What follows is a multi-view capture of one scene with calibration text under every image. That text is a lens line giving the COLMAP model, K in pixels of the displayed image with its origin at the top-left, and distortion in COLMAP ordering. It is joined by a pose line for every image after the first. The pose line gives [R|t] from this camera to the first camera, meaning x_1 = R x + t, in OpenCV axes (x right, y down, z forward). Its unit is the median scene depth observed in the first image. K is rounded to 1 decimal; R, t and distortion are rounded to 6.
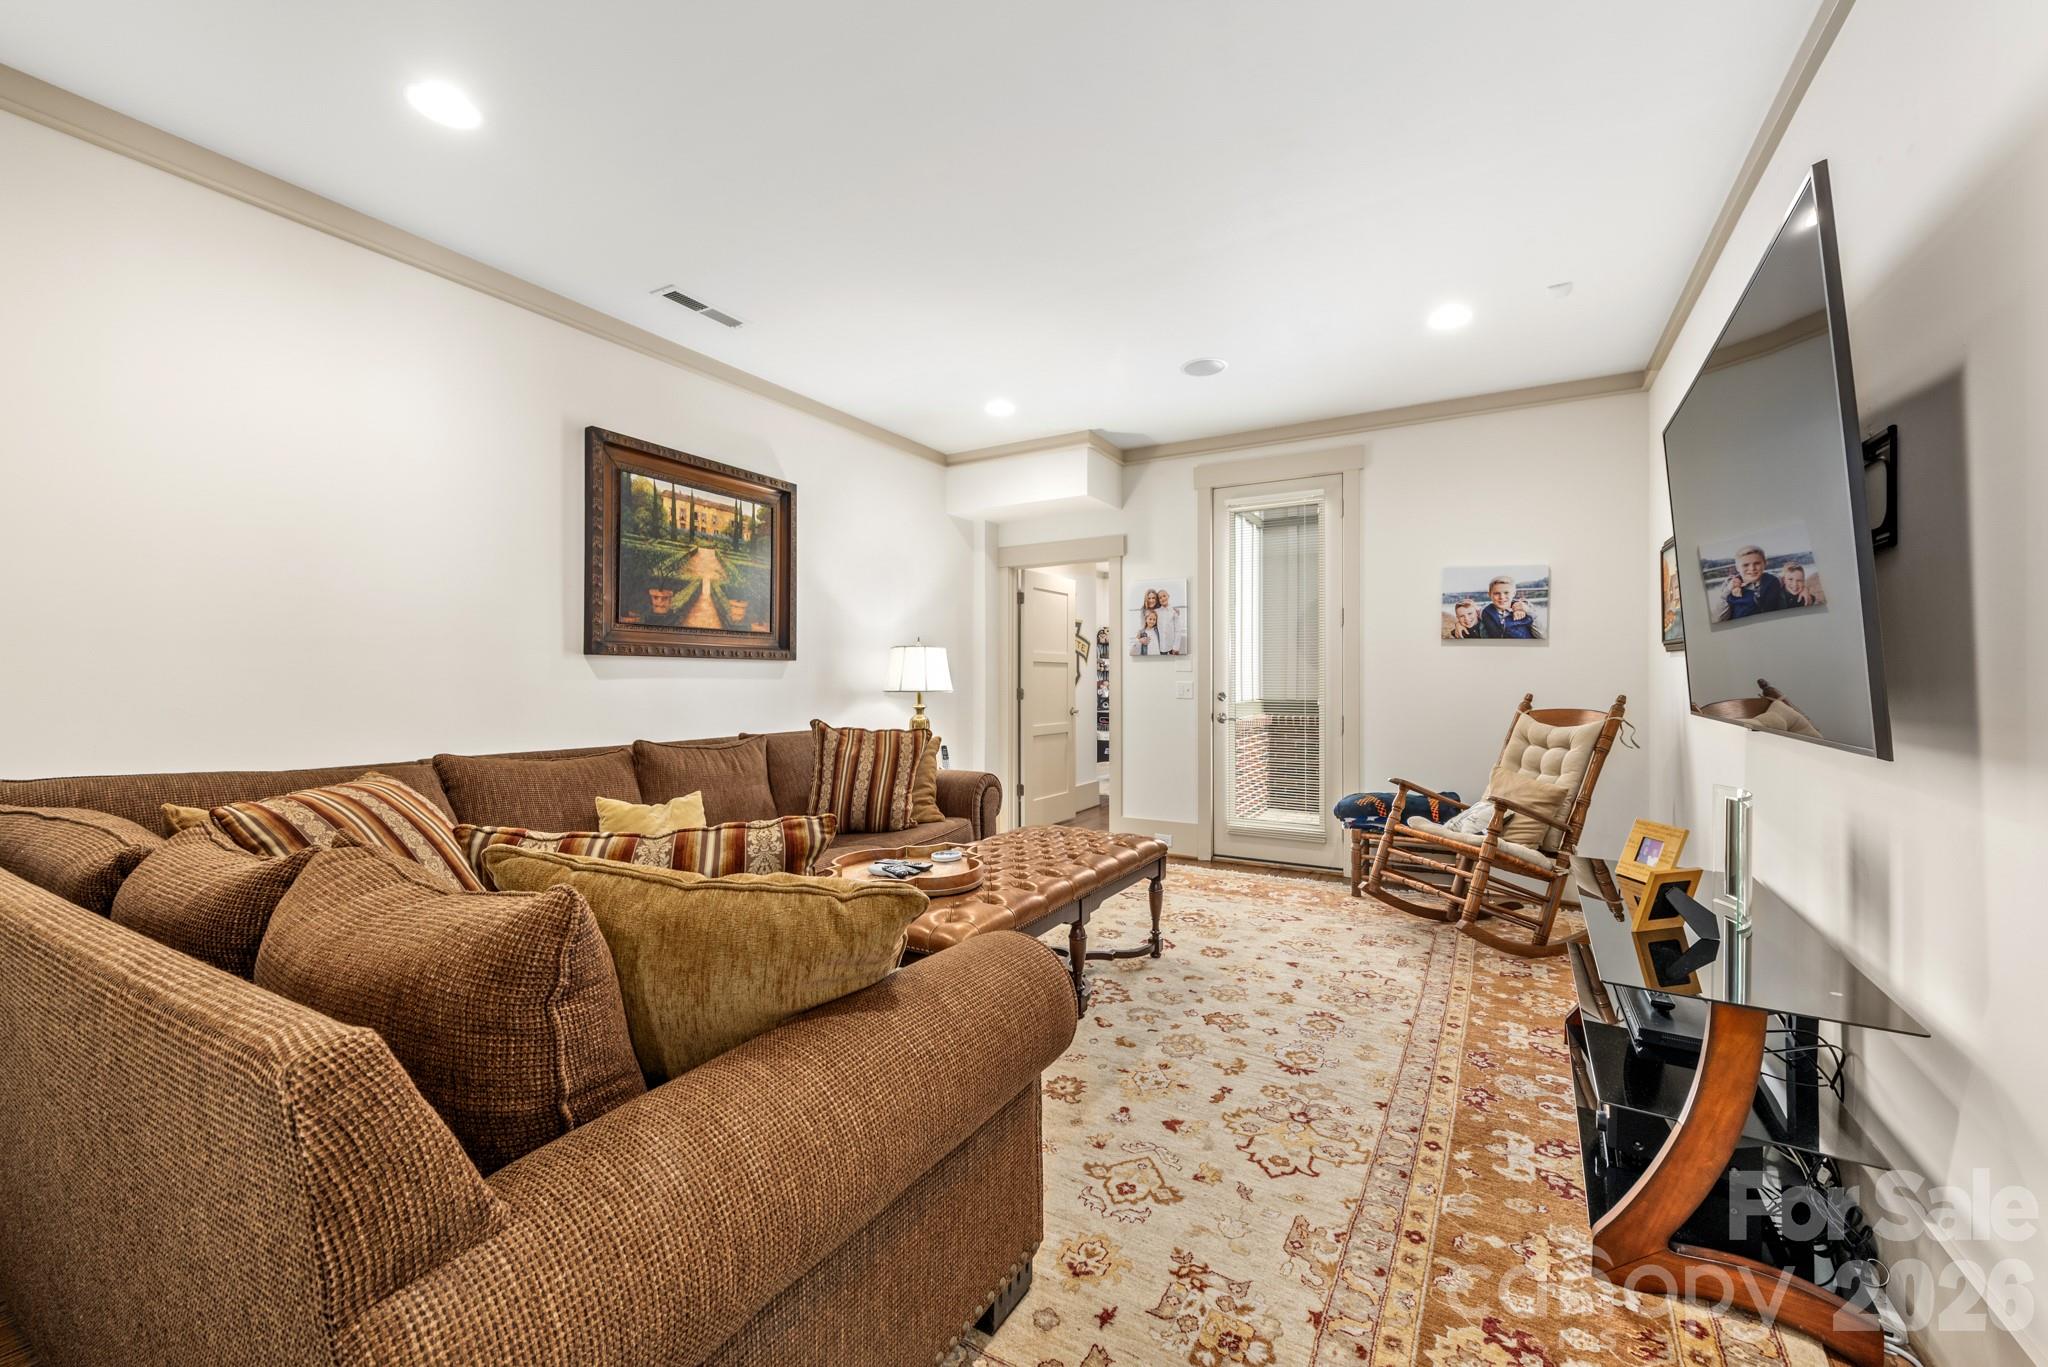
lens RADIAL K [[802.1, 0, 1031.2], [0, 802.1, 677.3], [0, 0, 1]] dist [0.006429, -0.000288]
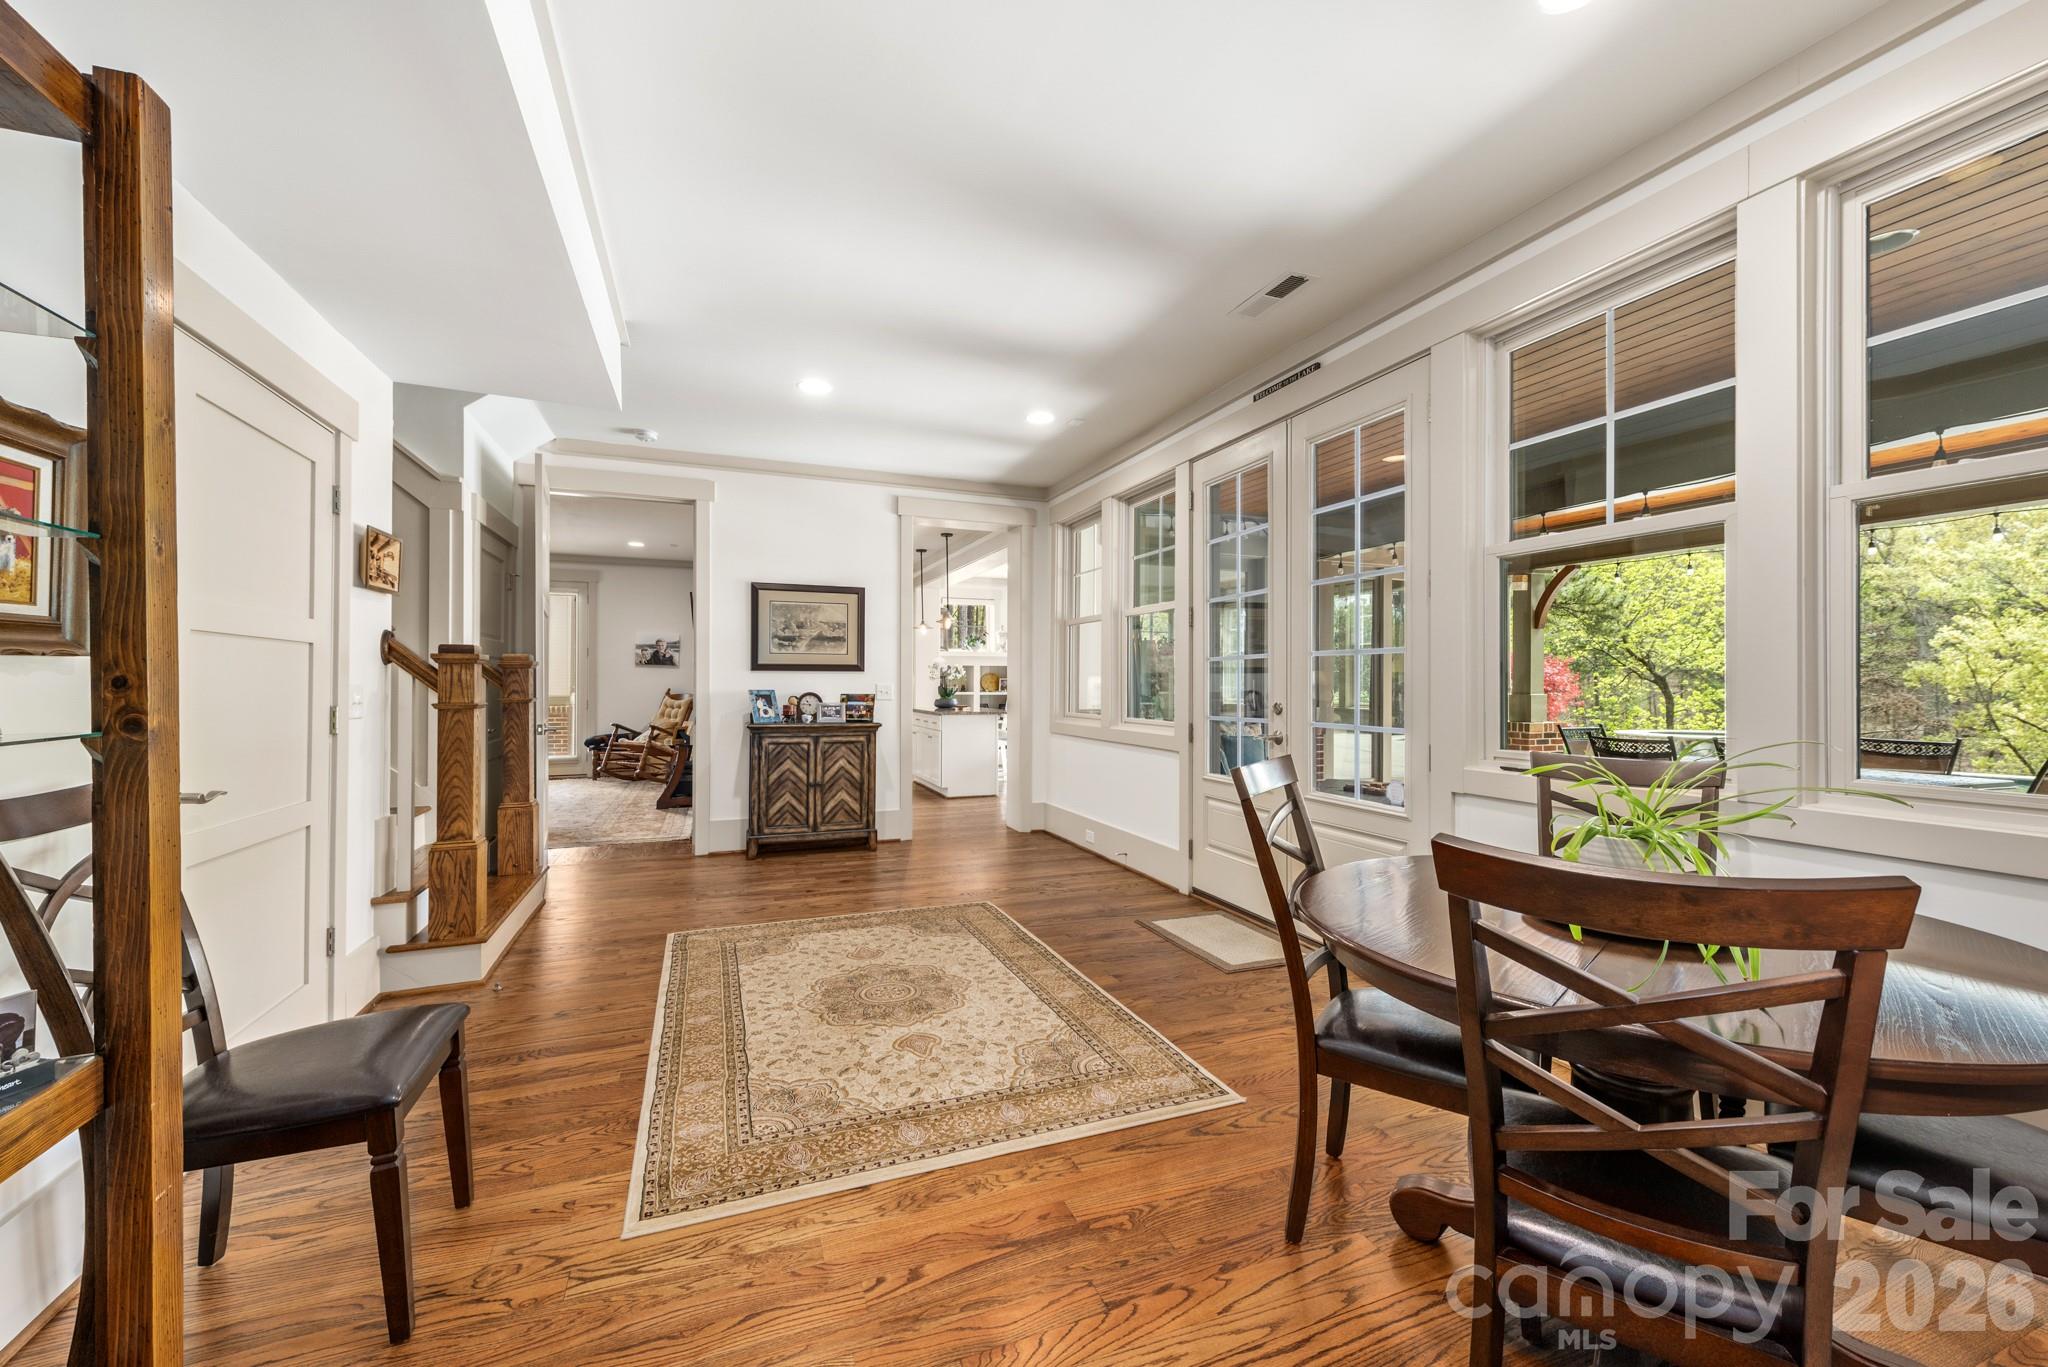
lens RADIAL K [[802.1, 0, 1036.9], [0, 802.1, 684.4], [0, 0, 1]] dist [0.006429, -0.000288]
pose [[0.617215, 0.003773, 0.786785, -0.587726], [-0.006364, 0.999980, 0.000197, 0.000841], [-0.786769, -0.005128, 0.617227, -1.326147]]
